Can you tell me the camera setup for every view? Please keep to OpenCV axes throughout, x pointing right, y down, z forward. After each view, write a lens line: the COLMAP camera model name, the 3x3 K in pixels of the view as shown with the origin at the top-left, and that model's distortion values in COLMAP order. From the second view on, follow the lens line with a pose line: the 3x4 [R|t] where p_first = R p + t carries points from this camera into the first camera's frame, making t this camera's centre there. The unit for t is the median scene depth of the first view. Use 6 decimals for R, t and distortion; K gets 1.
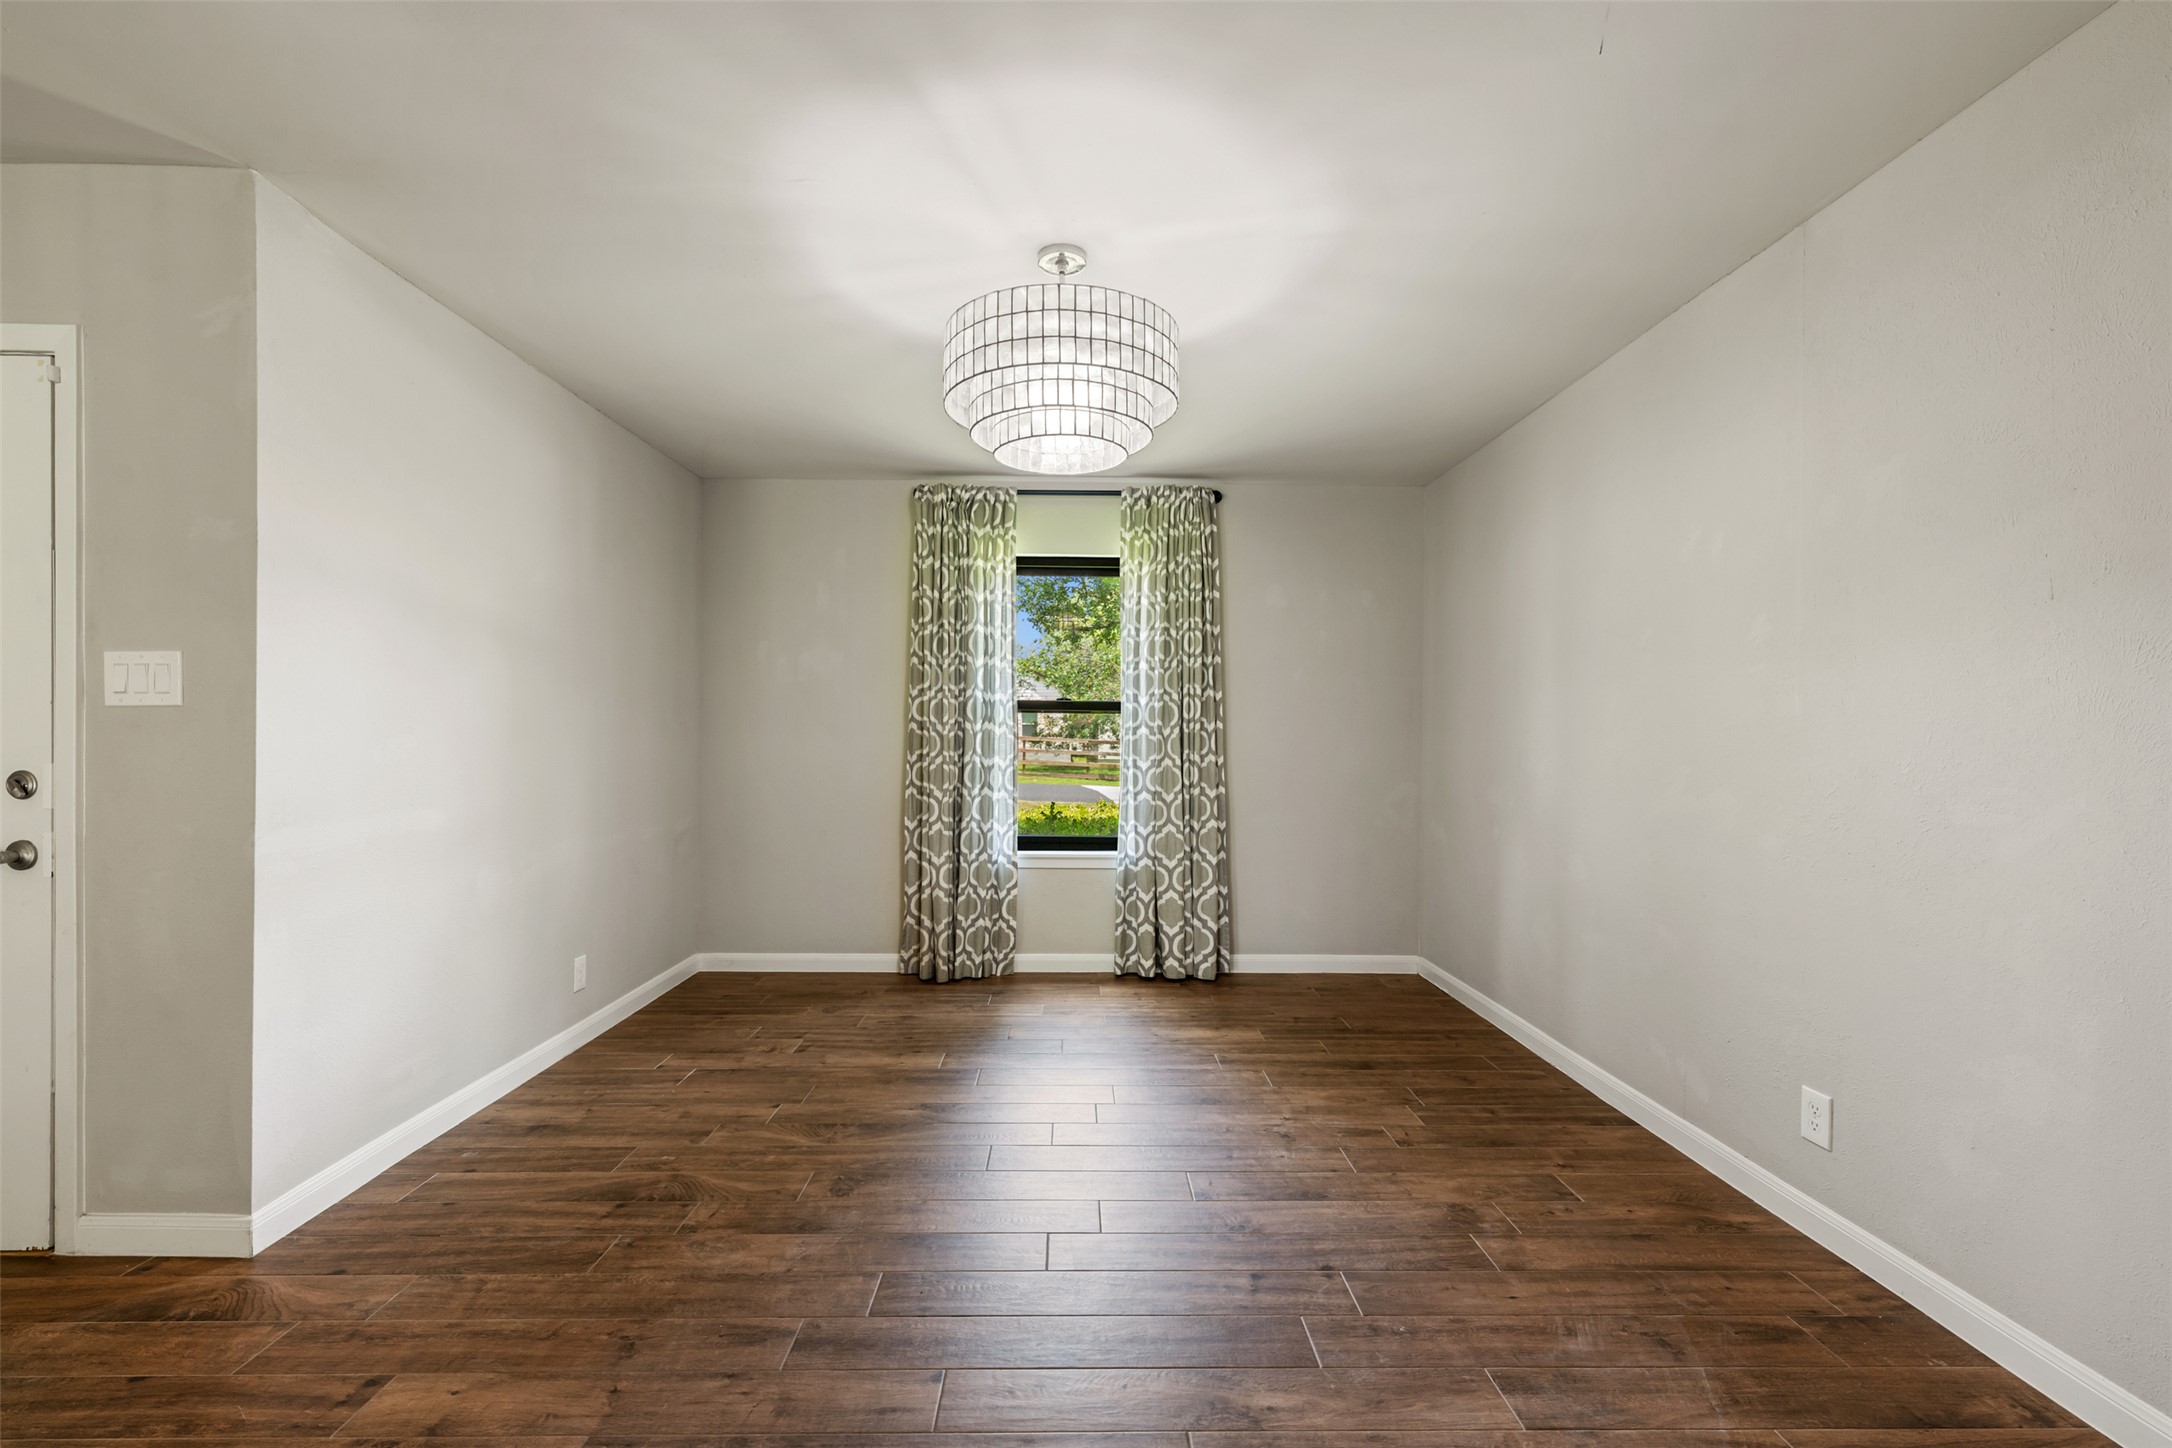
lens RADIAL K [[893.9, 0, 1086.1], [0, 893.9, 739.4], [0, 0, 1]] dist [-0.001125, 0.000154]
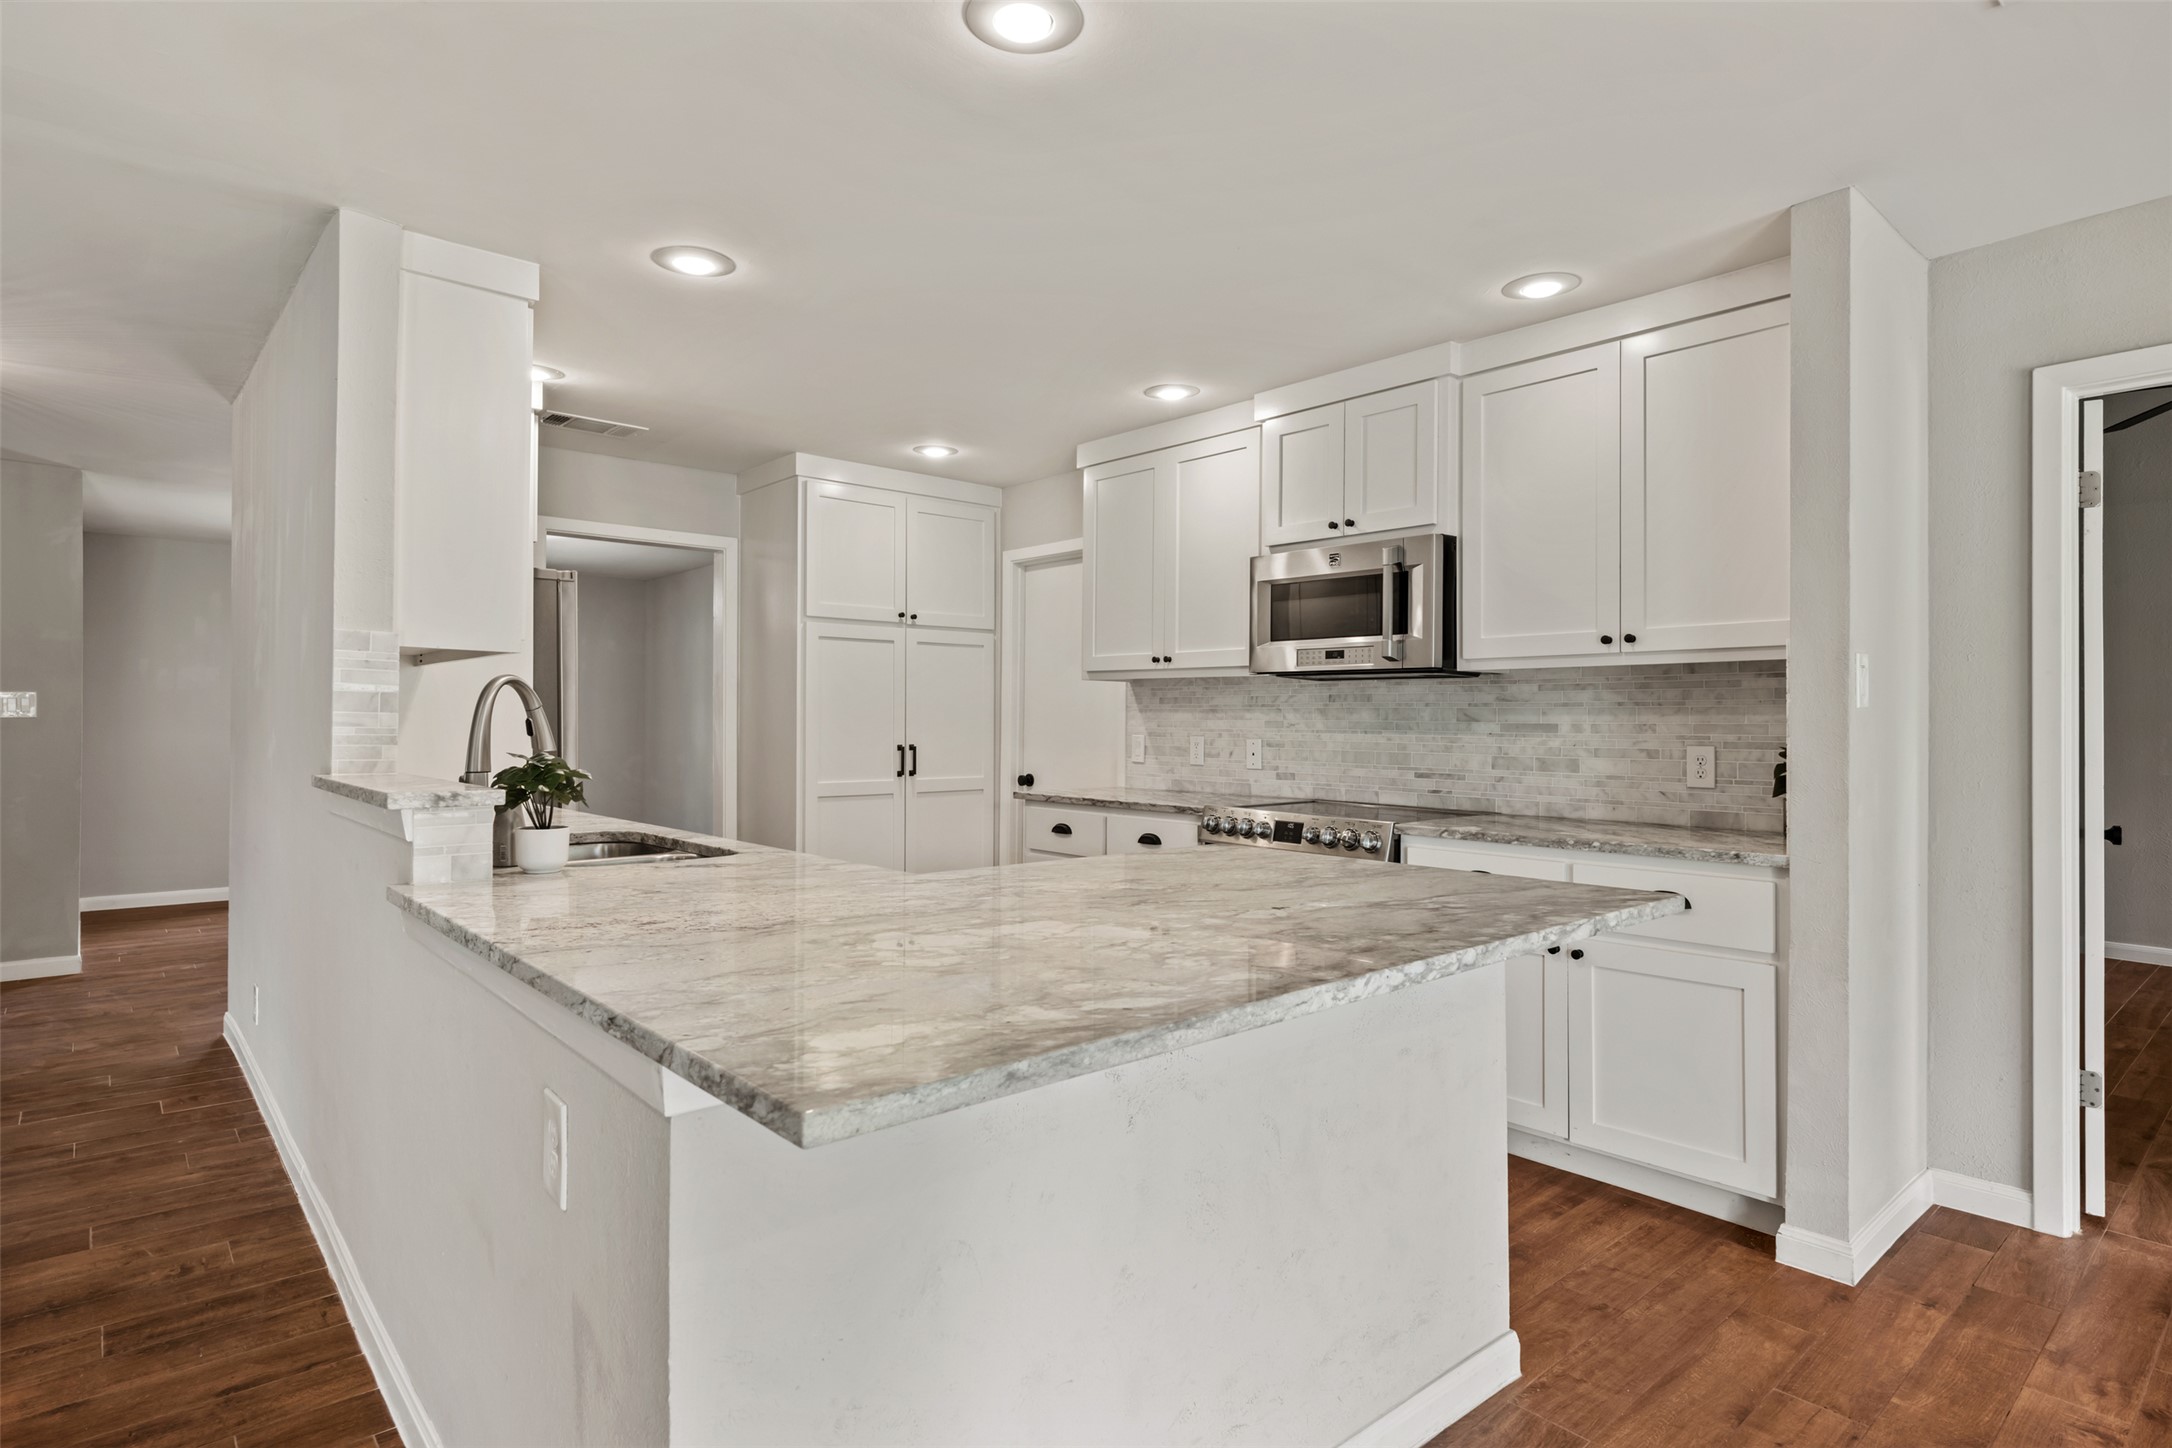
lens RADIAL K [[1130.5, 0, 1087.7], [0, 1130.5, 716.8], [0, 0, 1]] dist [0.001513, 0.000671]
pose [[0.760254, 0.000864, 0.649625, -0.401591], [0.005193, 0.999959, -0.007406, -0.003229], [-0.649605, 0.009004, 0.760218, -1.236874]]
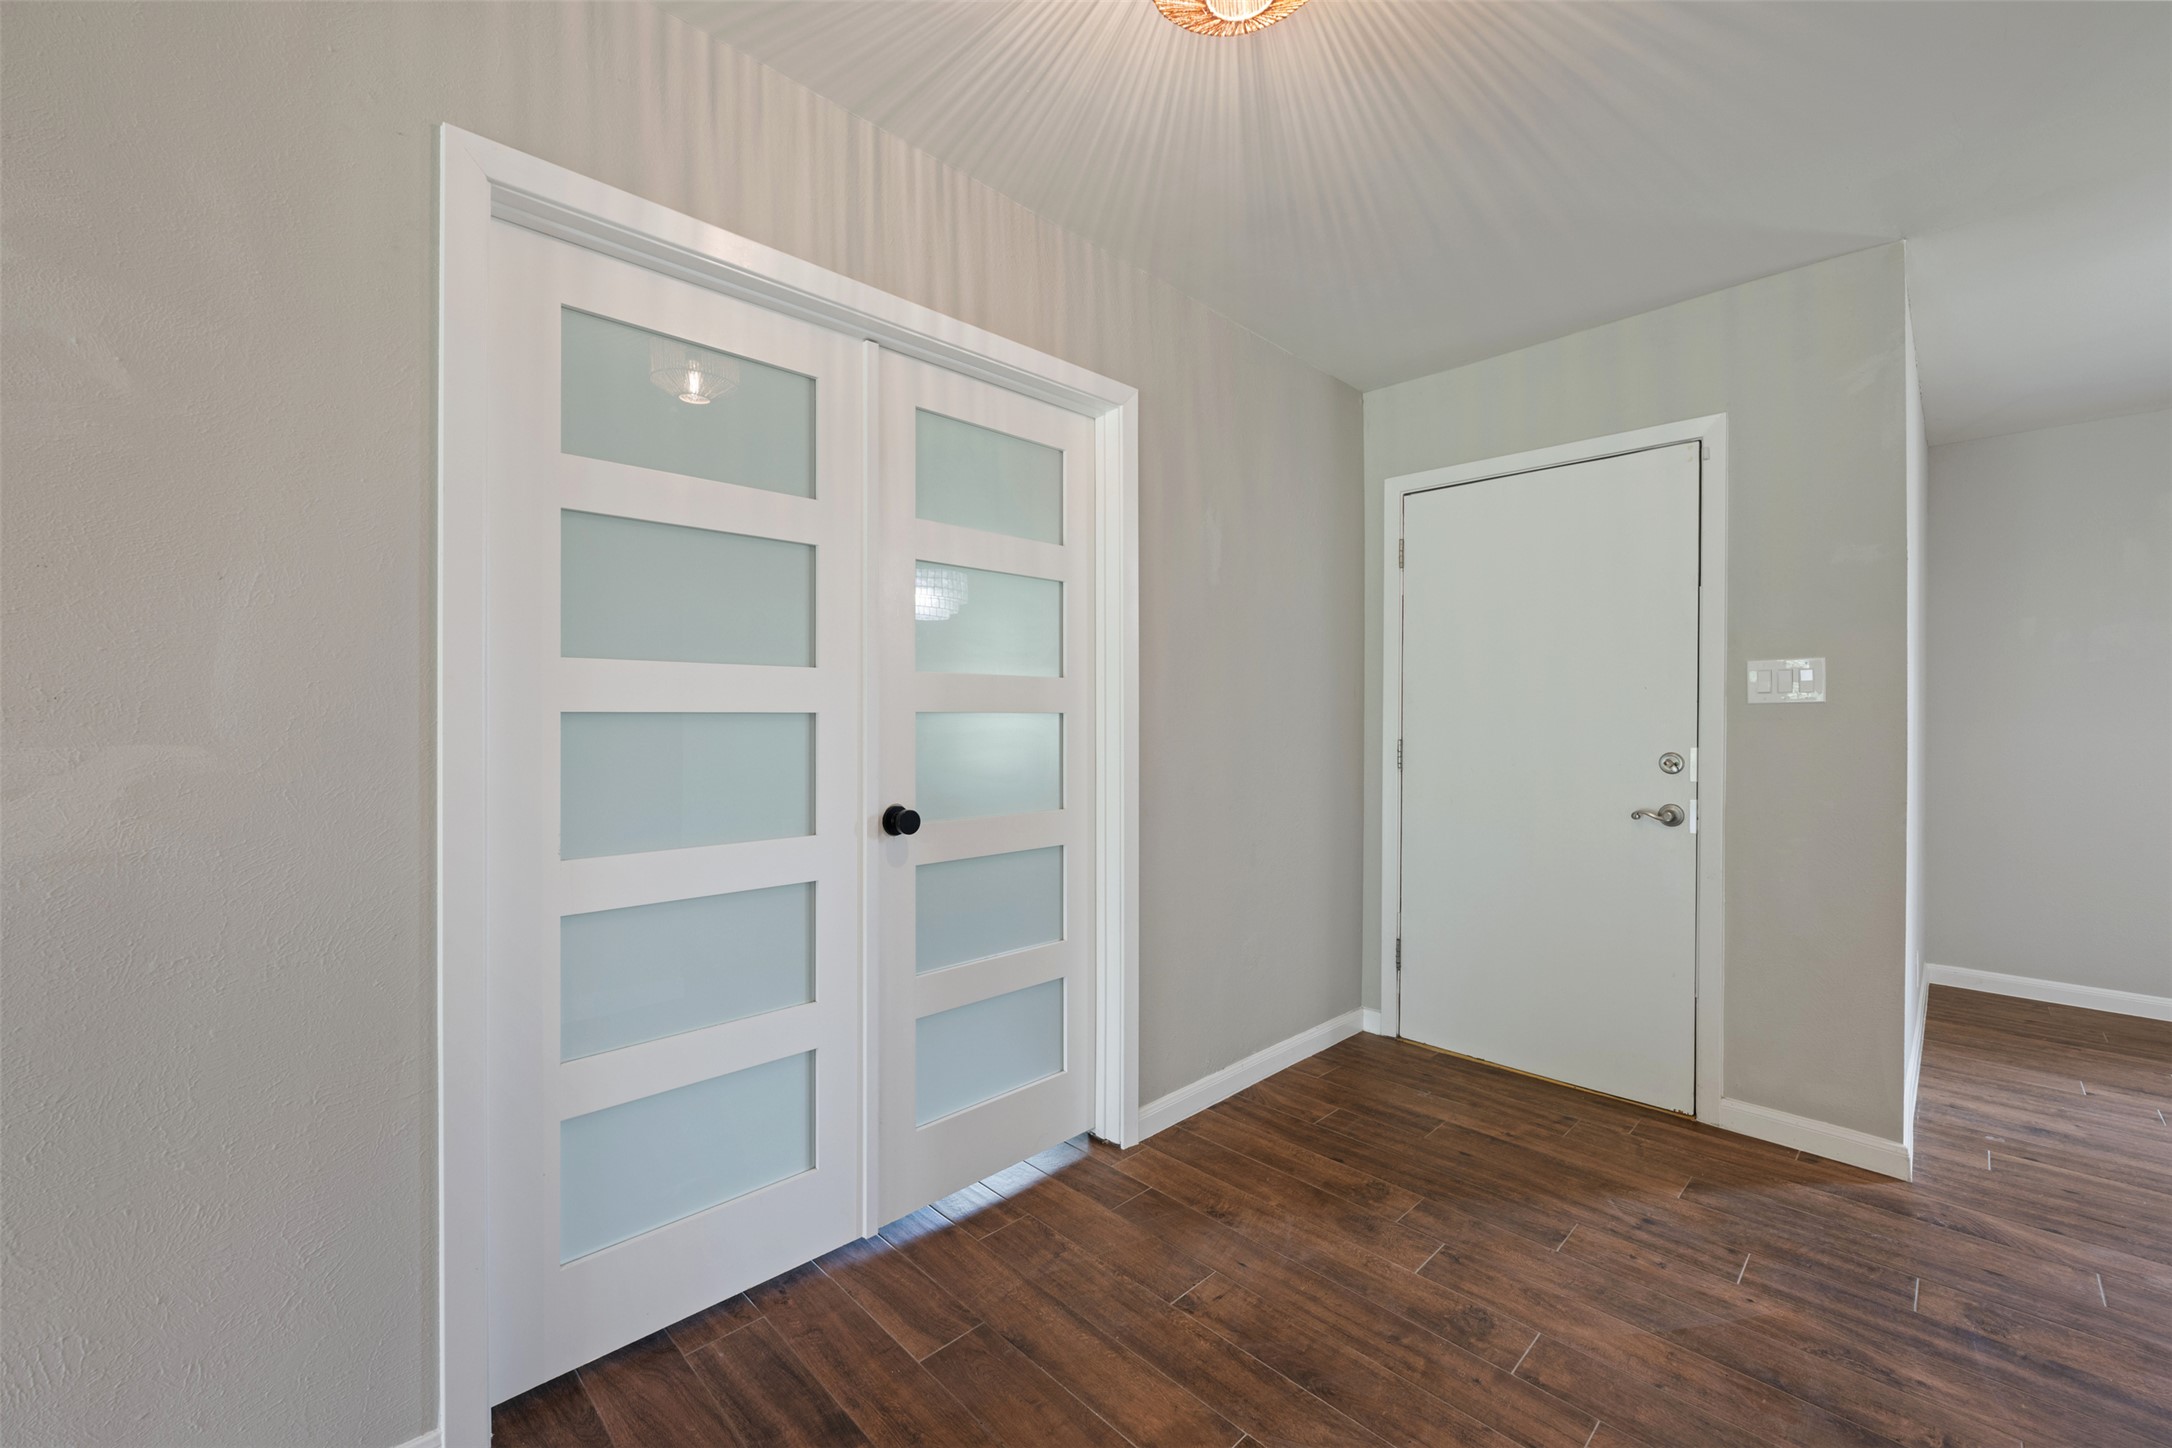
lens RADIAL K [[858.6, 0, 1082.2], [0, 858.6, 720.1], [0, 0, 1]] dist [0.000611, 0.000252]
pose [[0.687447, -0.003289, -0.726227, -0.400428], [-0.003177, 0.999967, -0.007536, -0.000845], [0.726227, 0.007488, 0.687414, -0.249419]]
